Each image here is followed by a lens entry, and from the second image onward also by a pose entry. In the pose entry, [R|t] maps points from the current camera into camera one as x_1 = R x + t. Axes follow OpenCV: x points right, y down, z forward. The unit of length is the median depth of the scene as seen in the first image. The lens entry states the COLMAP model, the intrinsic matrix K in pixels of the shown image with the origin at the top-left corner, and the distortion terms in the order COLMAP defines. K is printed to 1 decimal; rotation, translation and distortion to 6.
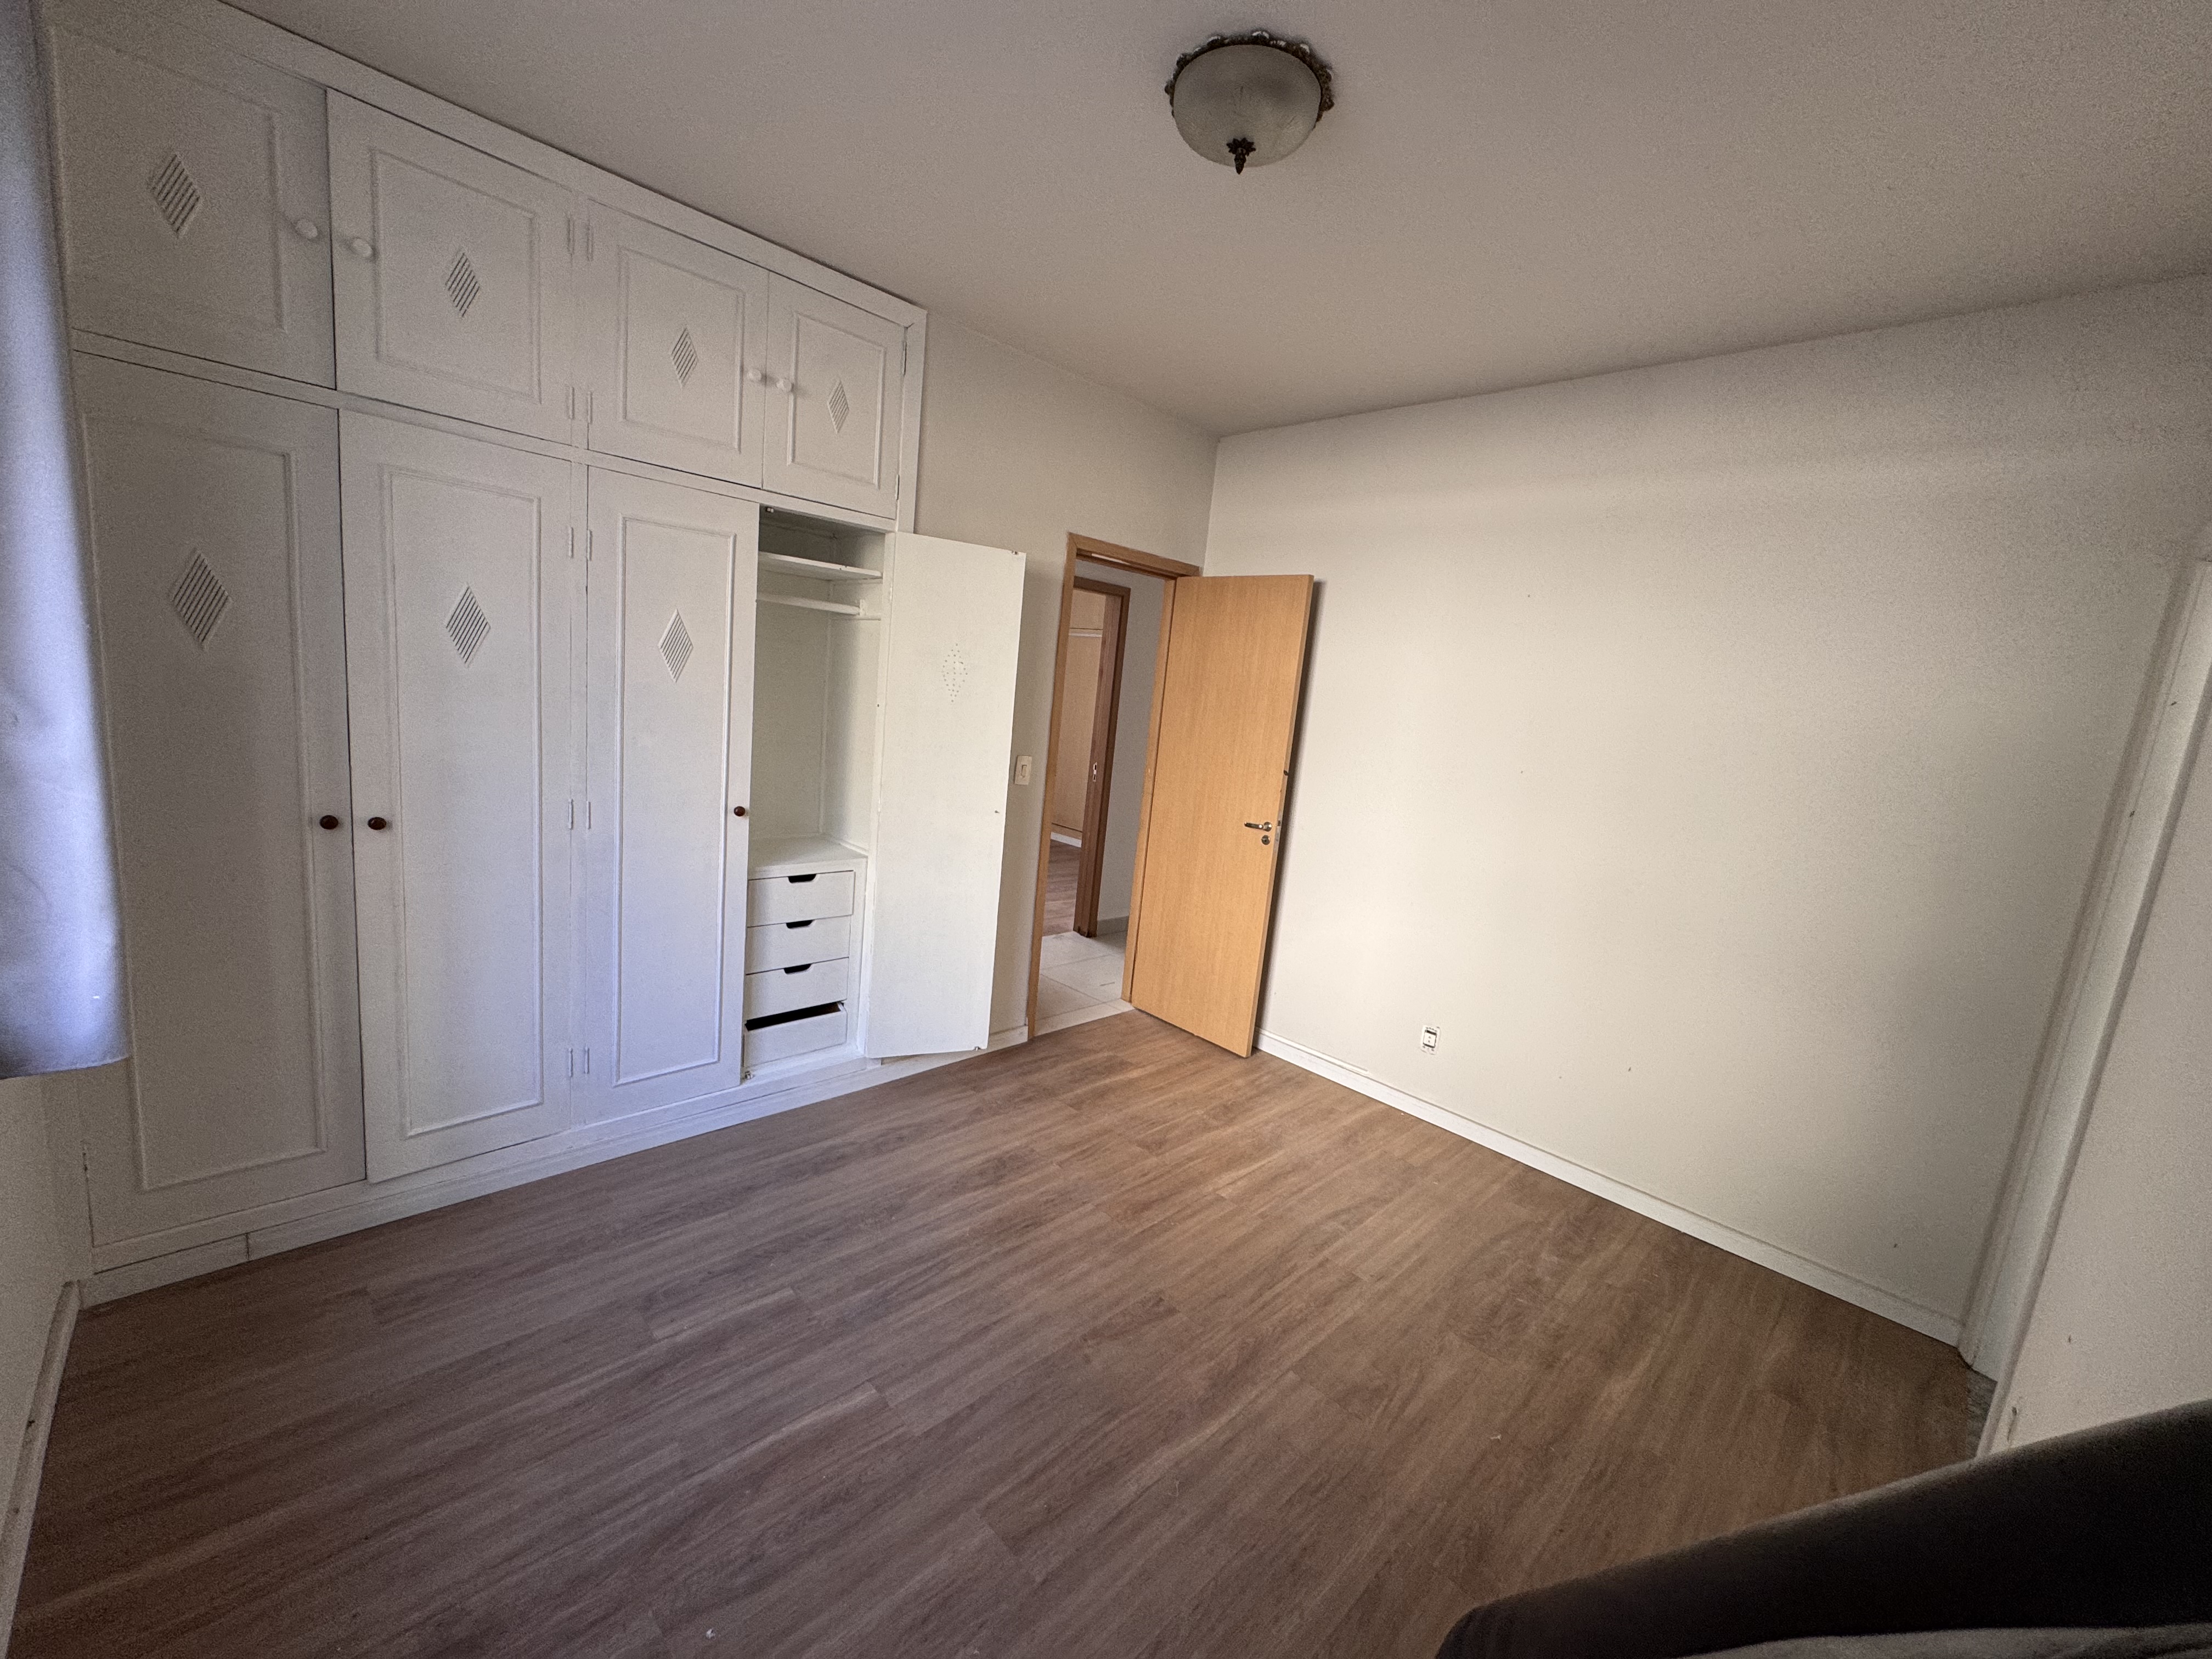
lens RADIAL K [[878.1, 0, 1102.6], [0, 878.1, 827.7], [0, 0, 1]] dist [-0.004235, -0.000064]
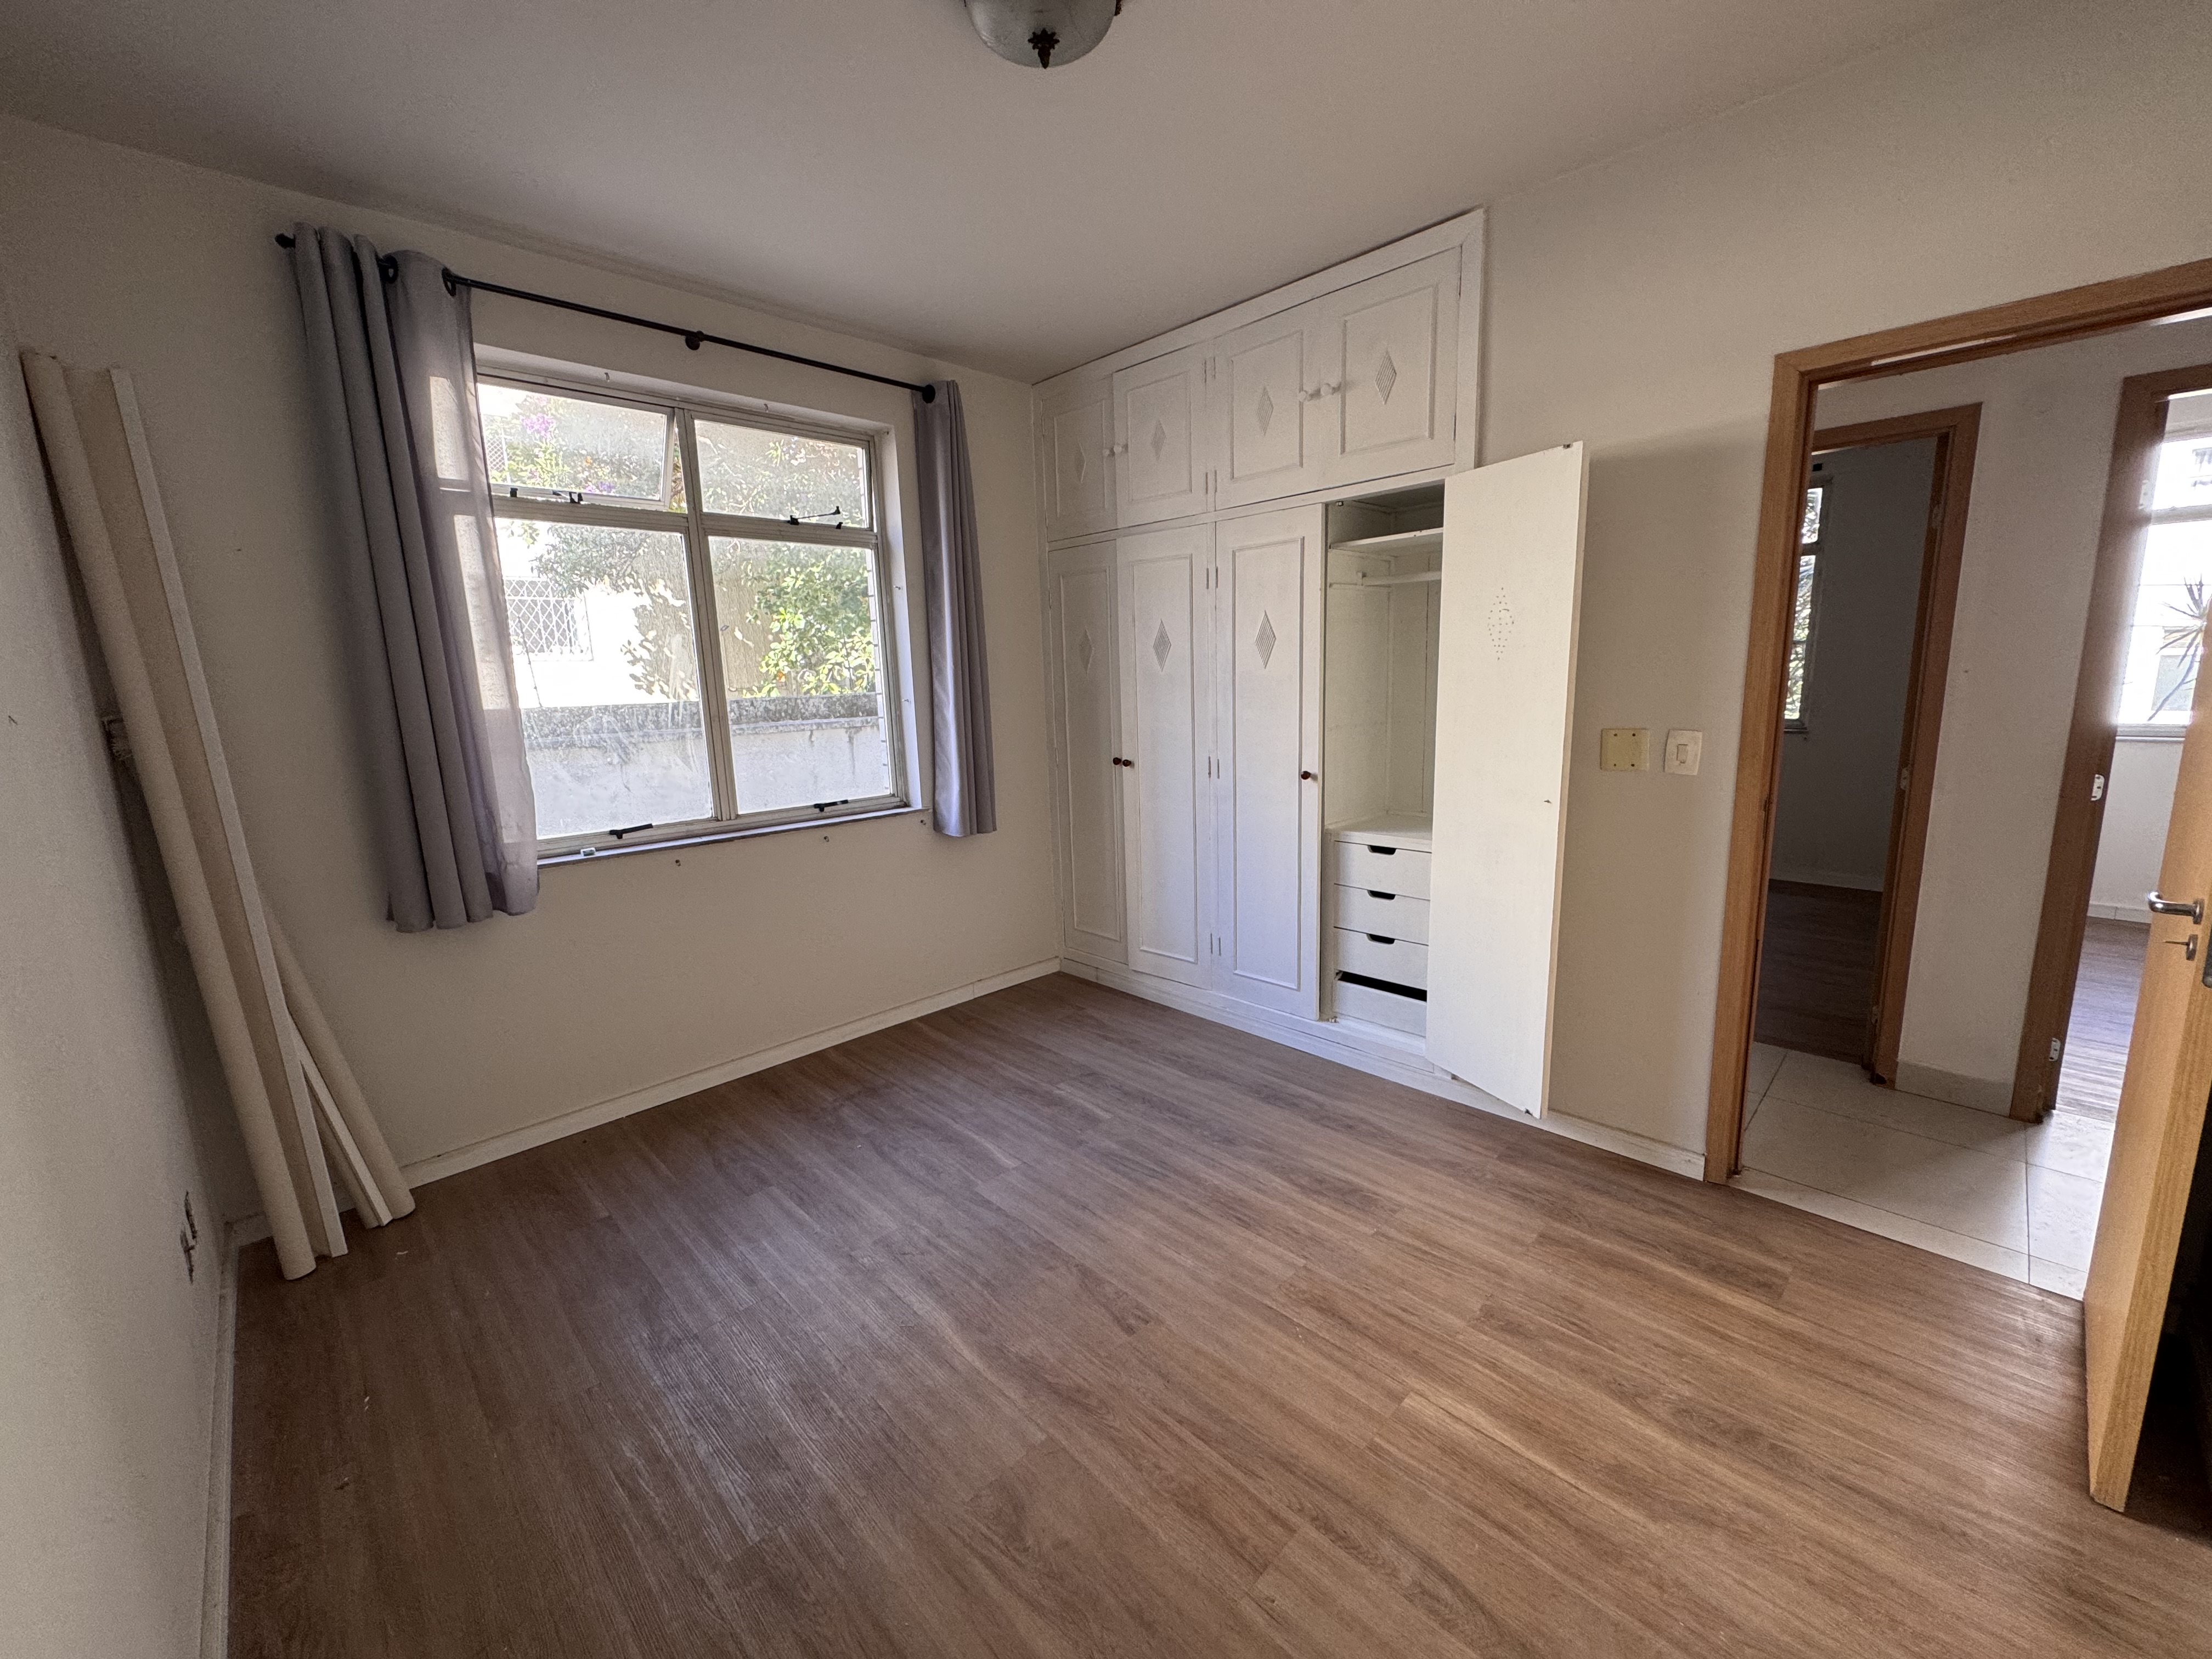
lens RADIAL K [[878.1, 0, 1109.0], [0, 878.1, 829.7], [0, 0, 1]] dist [-0.004235, -0.000064]
pose [[-0.007866, 0.081720, -0.996624, 0.743917], [-0.129549, 0.988173, 0.082049, -0.009366], [0.991542, 0.129757, 0.002814, 0.745188]]
